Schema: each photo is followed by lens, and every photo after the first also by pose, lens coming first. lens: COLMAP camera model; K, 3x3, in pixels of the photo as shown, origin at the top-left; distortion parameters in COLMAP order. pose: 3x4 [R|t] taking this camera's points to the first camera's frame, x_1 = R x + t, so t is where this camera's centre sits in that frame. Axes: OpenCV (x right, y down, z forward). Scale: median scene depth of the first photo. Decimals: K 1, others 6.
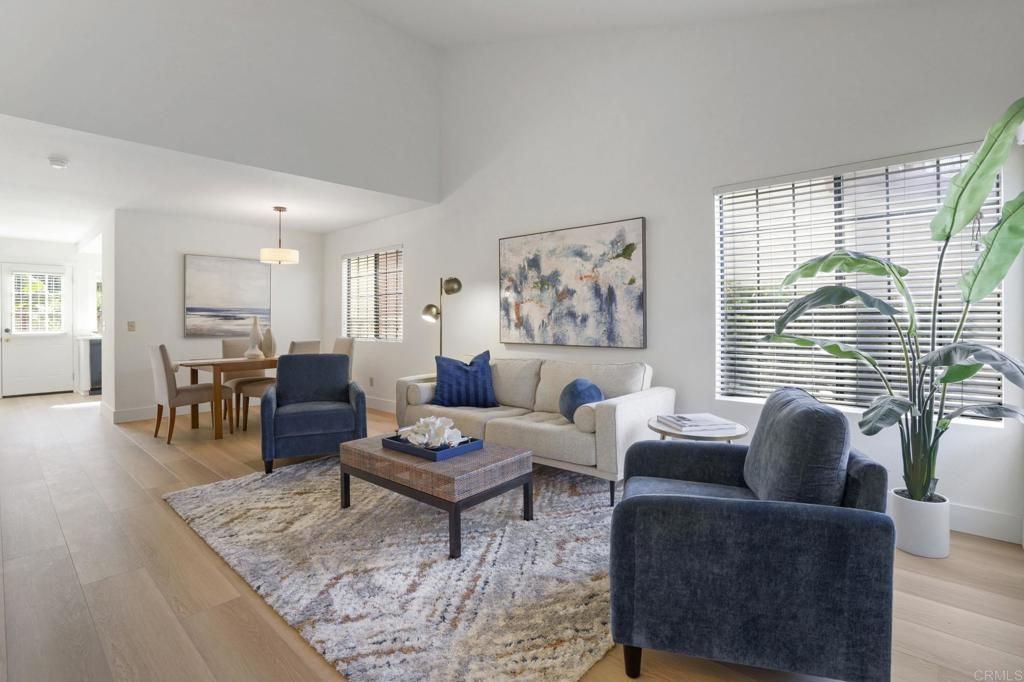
lens RADIAL K [[489.1, 0, 512.3], [0, 489.1, 325.3], [0, 0, 1]] dist [-0.057447, 0.027659]
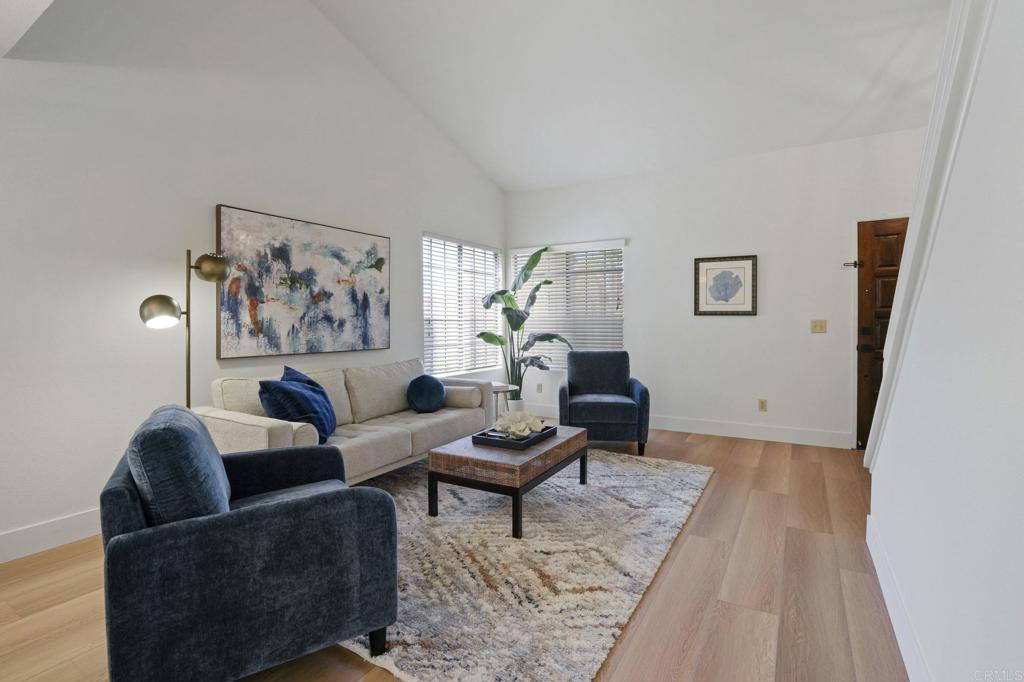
lens RADIAL K [[489.1, 0, 512.3], [0, 489.1, 325.3], [0, 0, 1]] dist [-0.057447, 0.027659]
pose [[-0.178122, -0.002921, 0.984004, -0.849384], [0.011127, 0.999926, 0.004983, -0.010470], [-0.983945, 0.011836, -0.178077, 0.817313]]
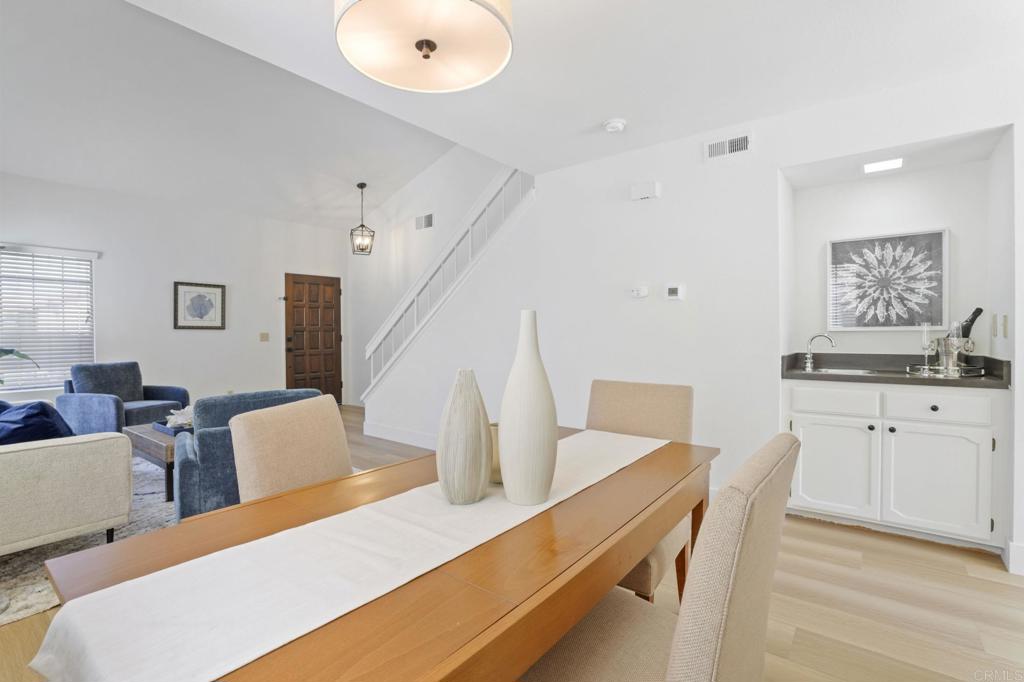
lens RADIAL K [[479.9, 0, 502.2], [0, 479.9, 339.5], [0, 0, 1]] dist [-0.056401, 0.026999]
pose [[-0.999211, 0.006688, -0.039138, -0.664888], [0.005855, 0.999755, 0.021362, -0.016887], [0.039272, 0.021116, -0.999005, 1.583174]]
